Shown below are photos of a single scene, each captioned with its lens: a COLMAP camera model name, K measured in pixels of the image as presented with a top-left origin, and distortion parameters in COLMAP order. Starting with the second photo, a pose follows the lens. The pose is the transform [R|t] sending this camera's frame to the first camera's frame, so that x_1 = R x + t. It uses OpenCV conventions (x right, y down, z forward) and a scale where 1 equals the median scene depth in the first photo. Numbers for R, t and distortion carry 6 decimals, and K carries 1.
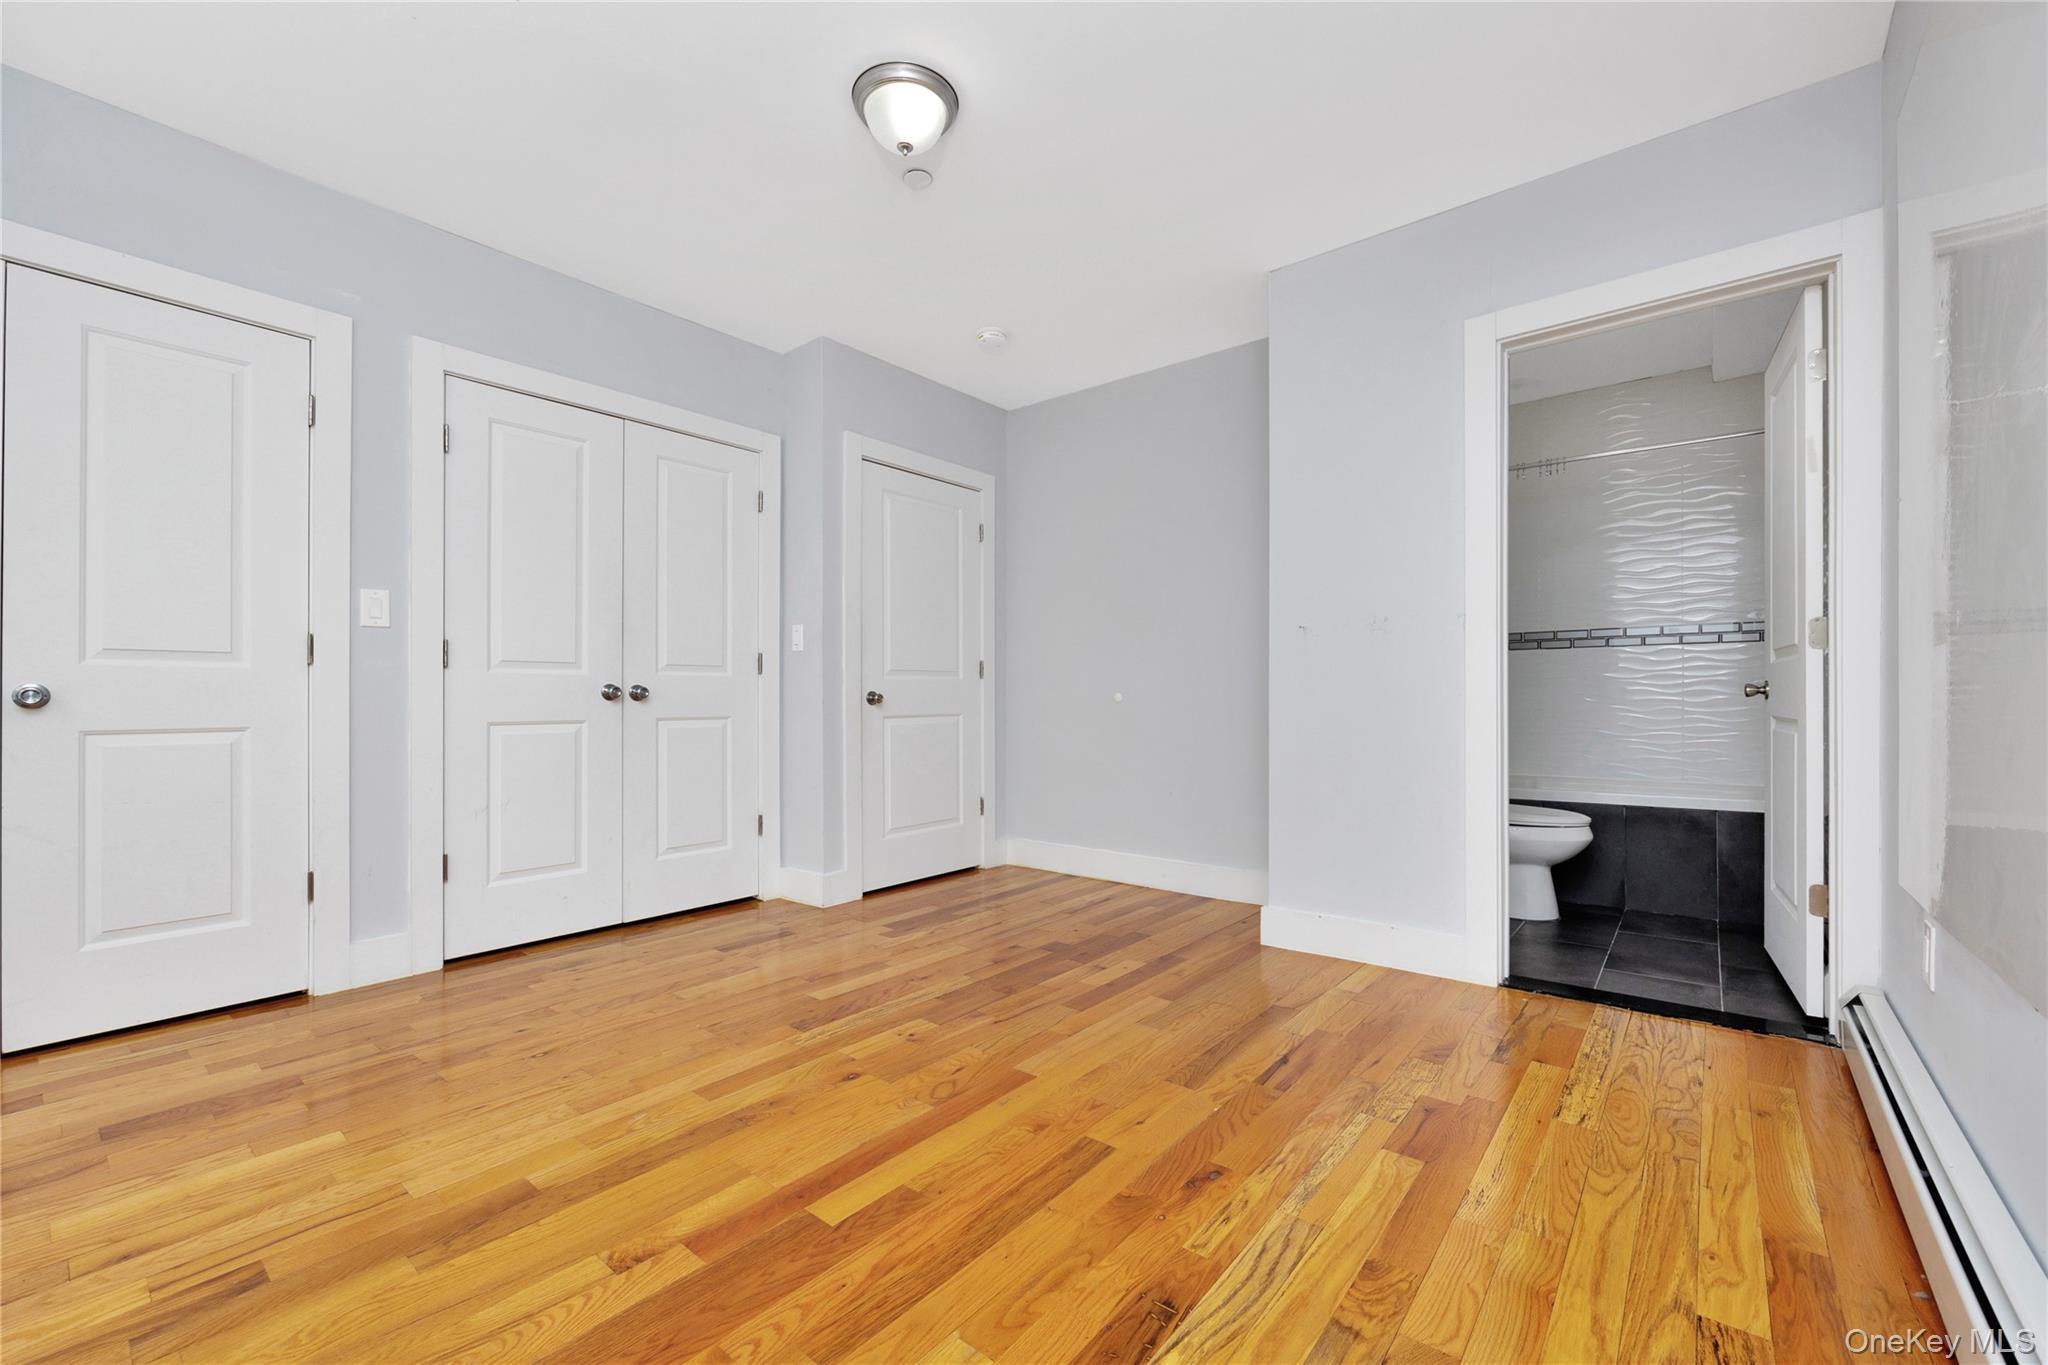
lens RADIAL K [[825.2, 0, 1020.9], [0, 825.2, 691.9], [0, 0, 1]] dist [0.000040, -0.000059]
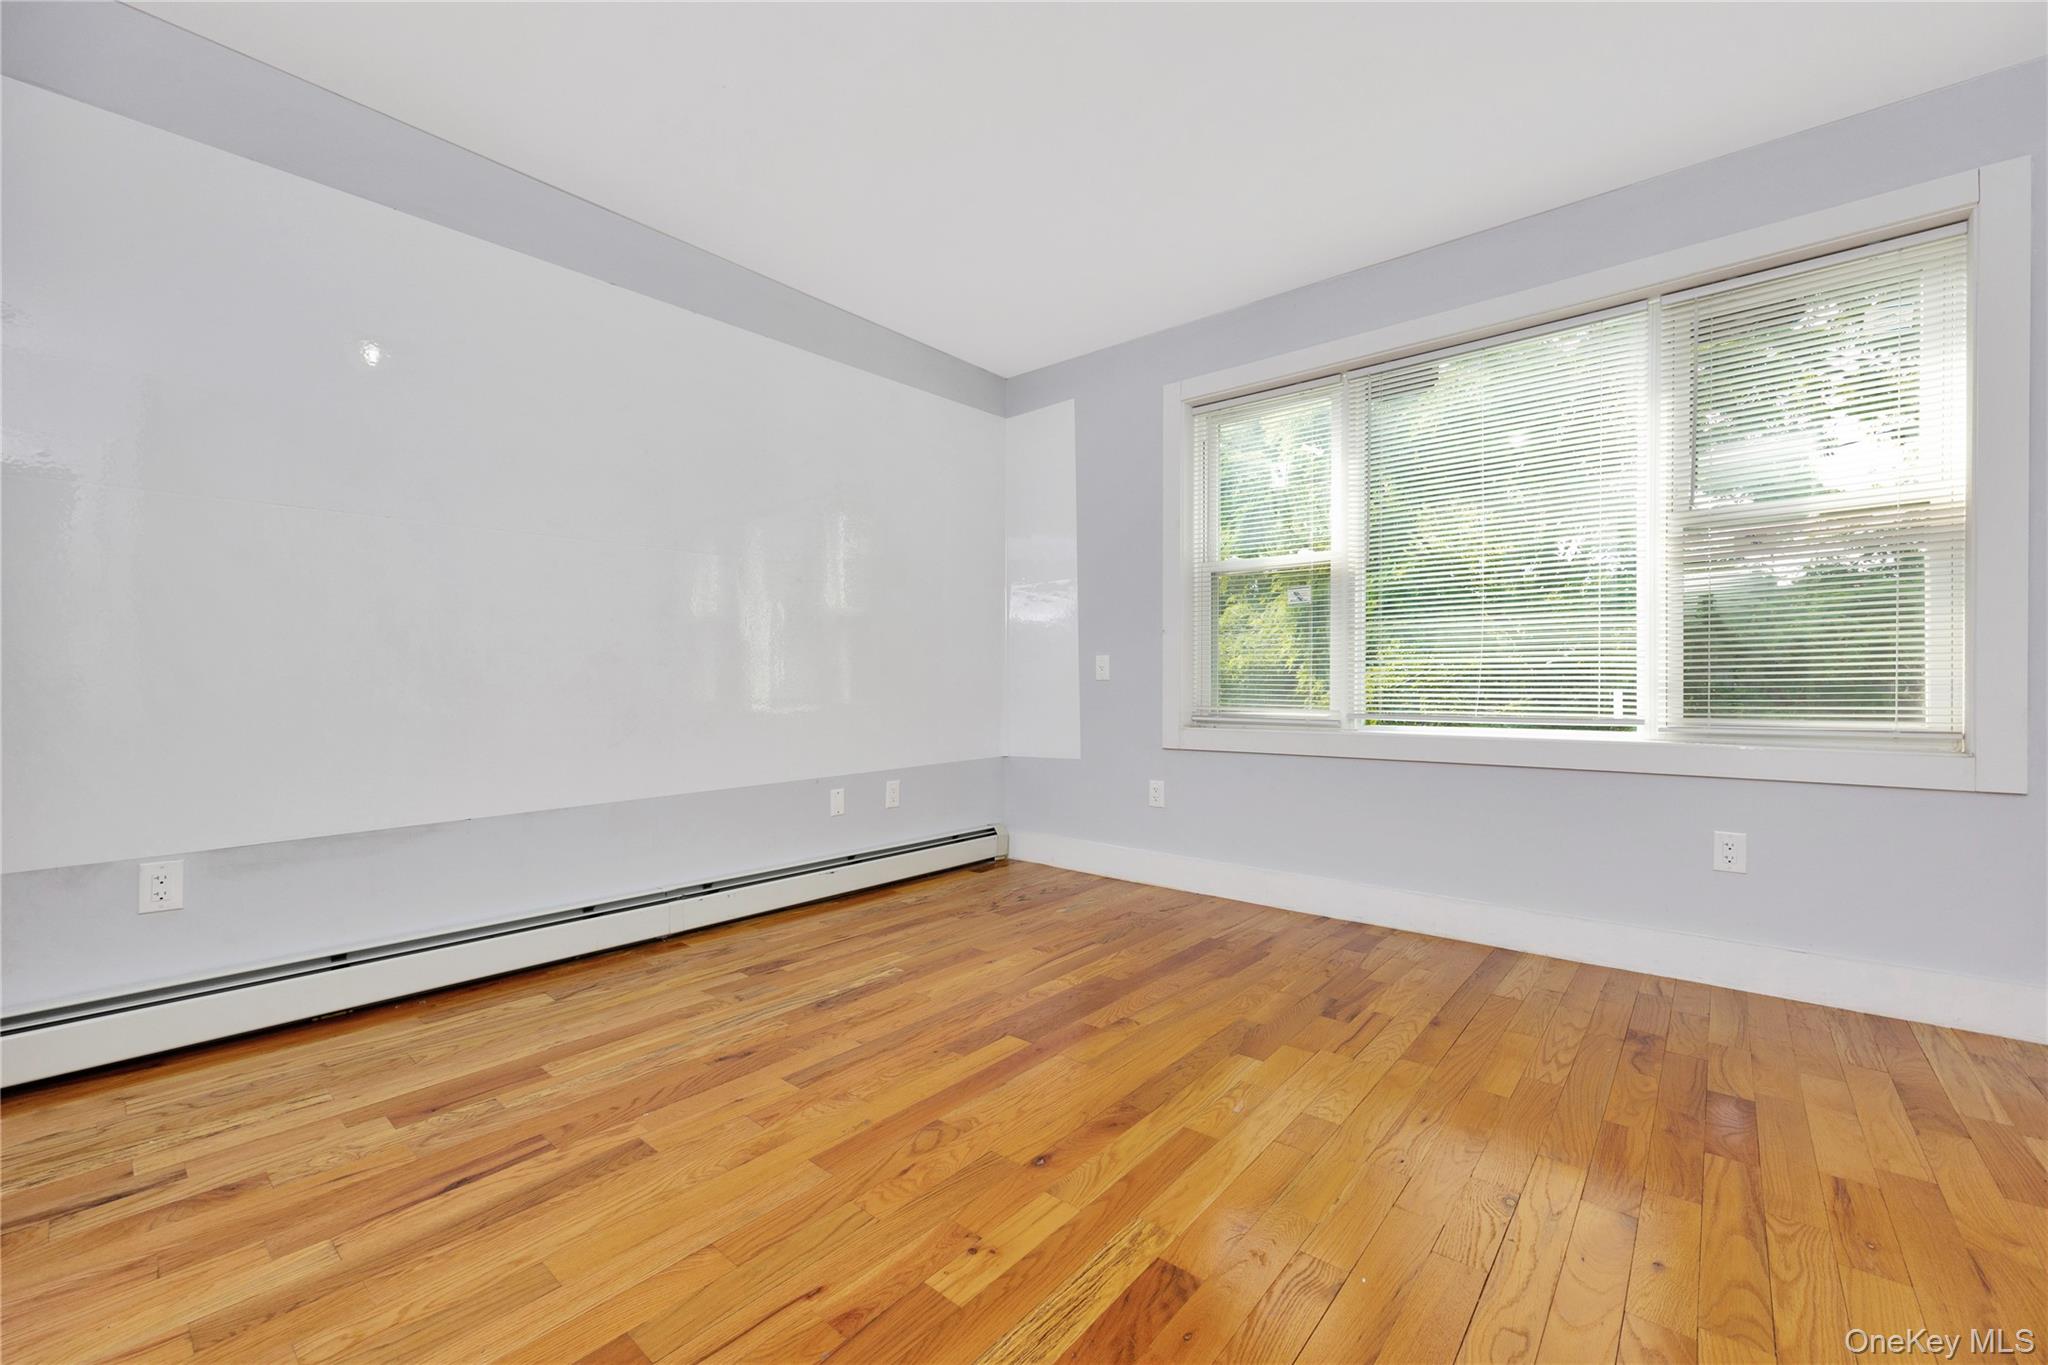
lens RADIAL K [[825.2, 0, 1027.3], [0, 825.2, 688.4], [0, 0, 1]] dist [0.000040, -0.000059]
pose [[-0.999915, 0.003462, 0.012570, -0.214816], [0.003359, 0.999961, -0.008227, 0.018168], [-0.012598, -0.008184, -0.999887, 1.900509]]
